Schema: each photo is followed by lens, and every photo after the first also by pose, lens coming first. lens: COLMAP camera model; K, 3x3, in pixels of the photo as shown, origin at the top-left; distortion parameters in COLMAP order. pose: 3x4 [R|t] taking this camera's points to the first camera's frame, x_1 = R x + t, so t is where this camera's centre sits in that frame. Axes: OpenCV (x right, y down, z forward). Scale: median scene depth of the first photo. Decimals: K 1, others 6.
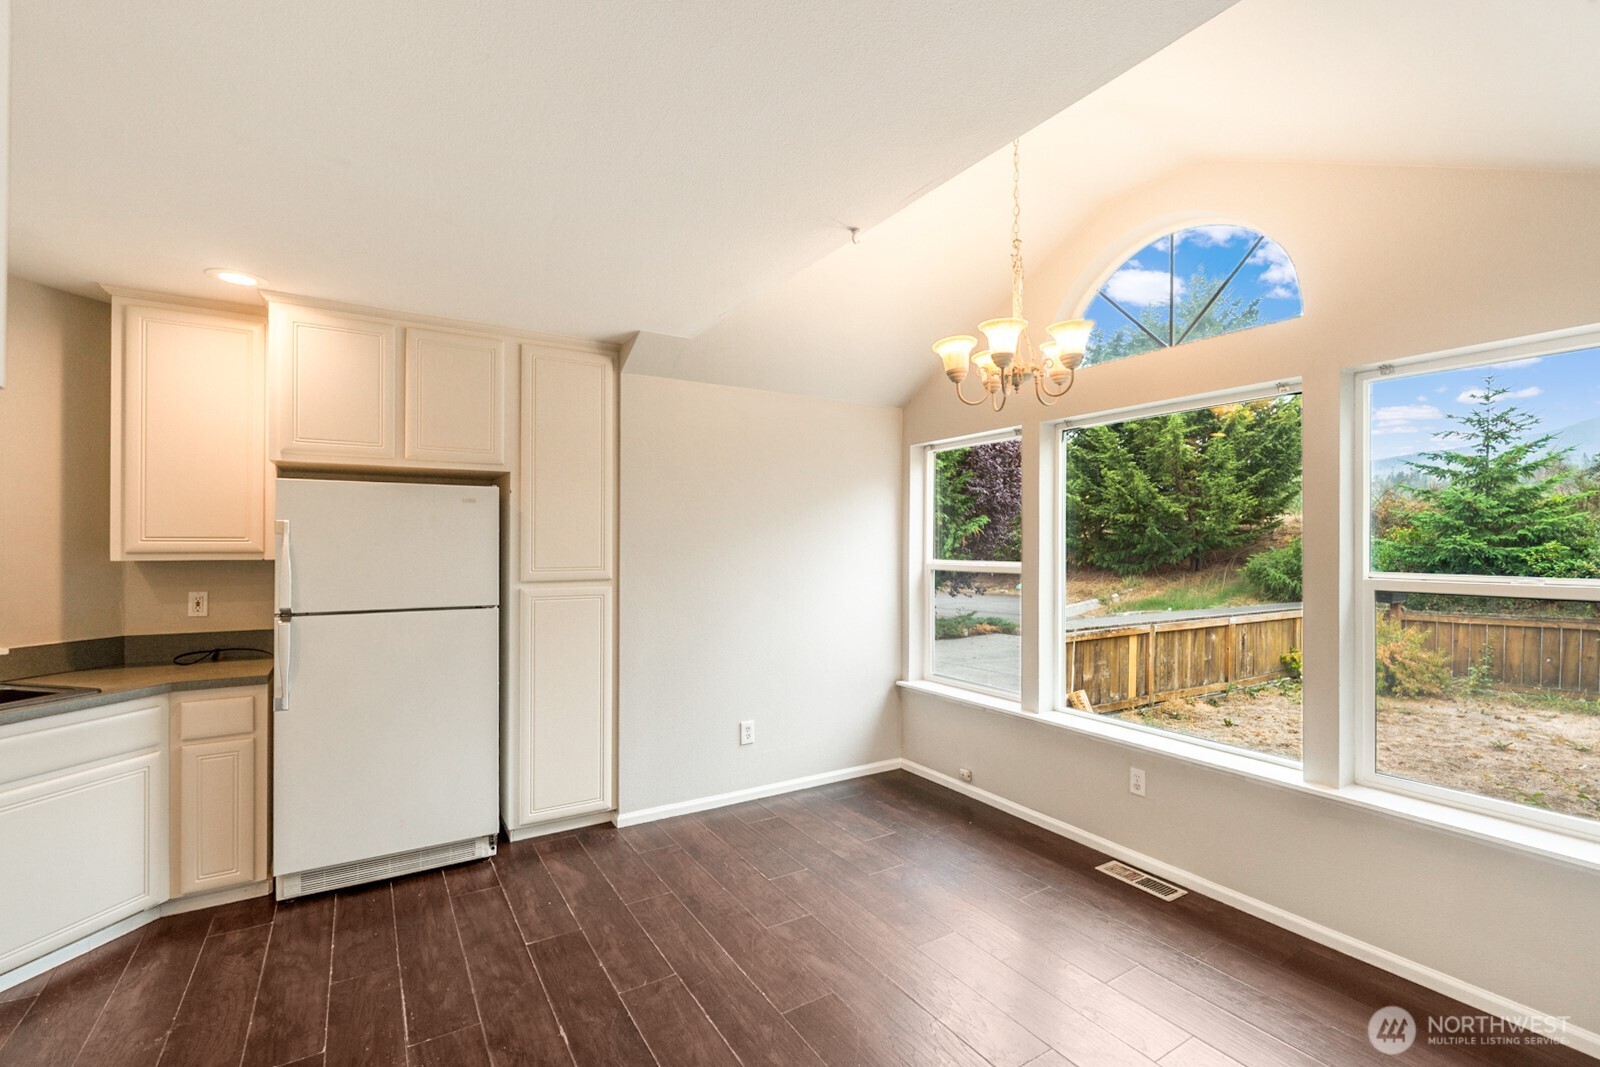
lens RADIAL K [[714.6, 0, 795.9], [0, 714.6, 540.8], [0, 0, 1]] dist [0.004046, 0.000426]
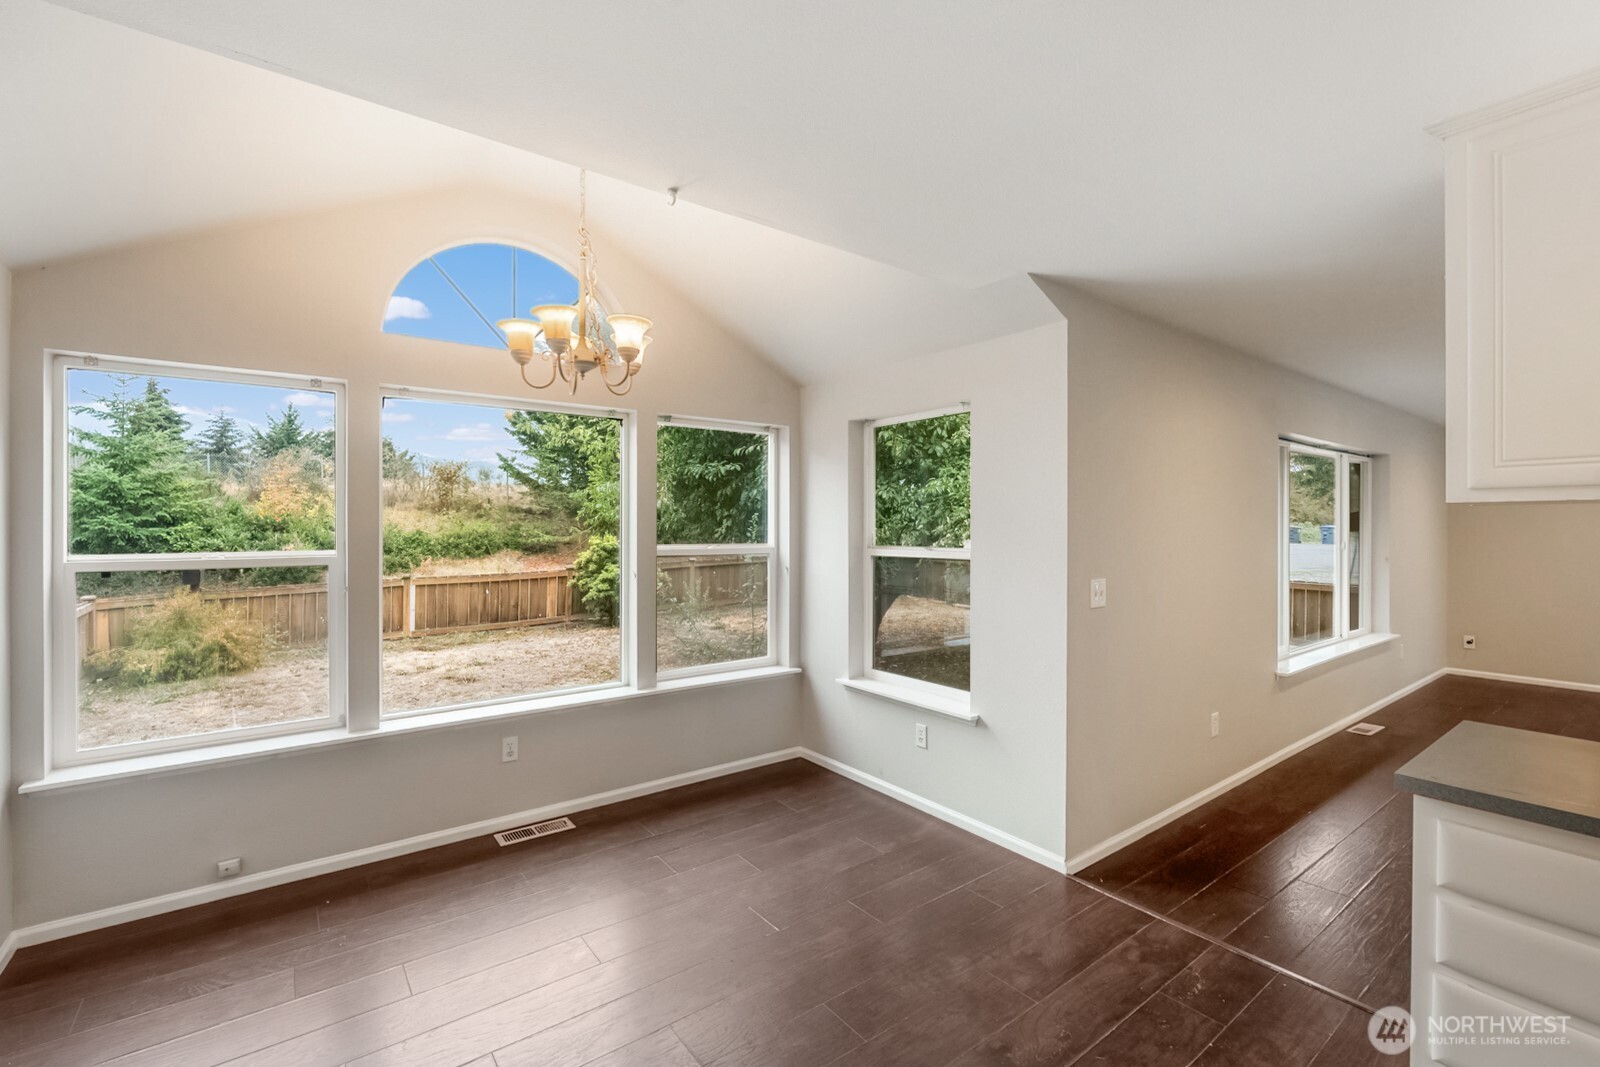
lens RADIAL K [[705.9, 0, 804.1], [0, 705.9, 526.4], [0, 0, 1]] dist [-0.000981, 0.000028]
pose [[-0.101220, -0.003683, 0.994857, -0.259350], [-0.004139, 0.999986, 0.003281, -0.000685], [-0.994856, -0.003785, -0.101233, 0.282464]]
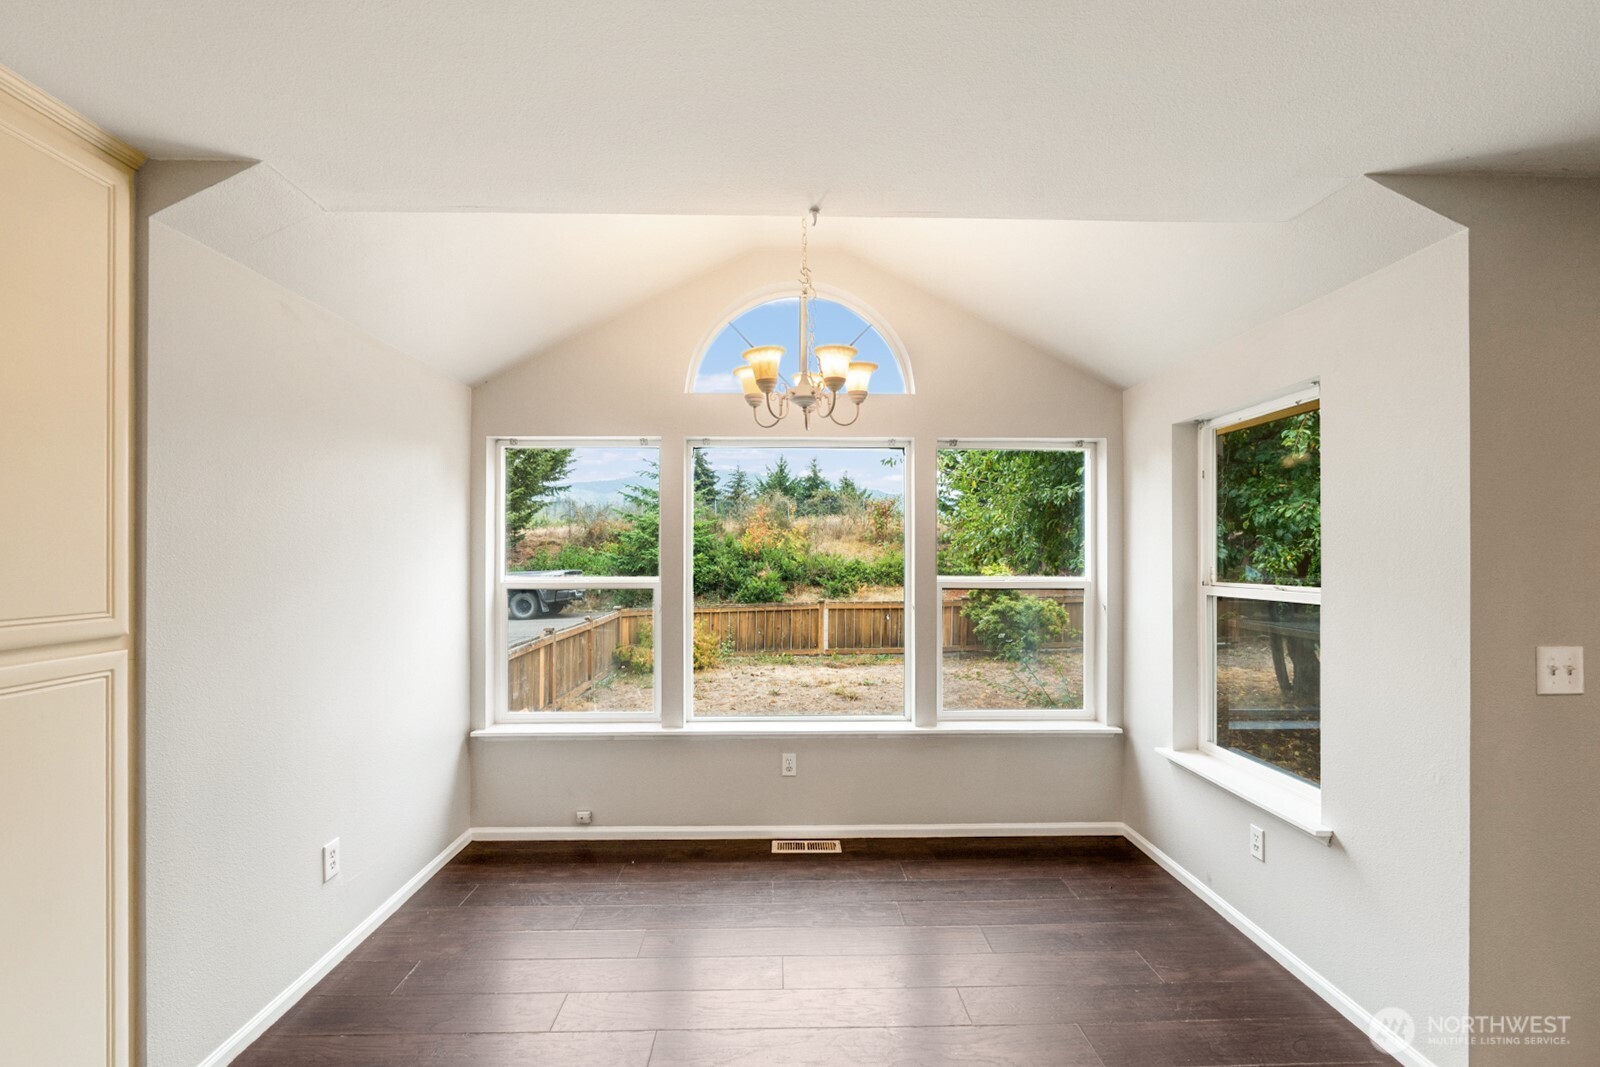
lens RADIAL K [[715.8, 0, 795.9], [0, 715.8, 552.6], [0, 0, 1]] dist [-0.001990, -0.000159]
pose [[0.501274, 0.000952, 0.865288, -0.215694], [-0.001704, 0.999999, -0.000114, -0.001567], [-0.865287, -0.001417, 0.501275, 0.174722]]
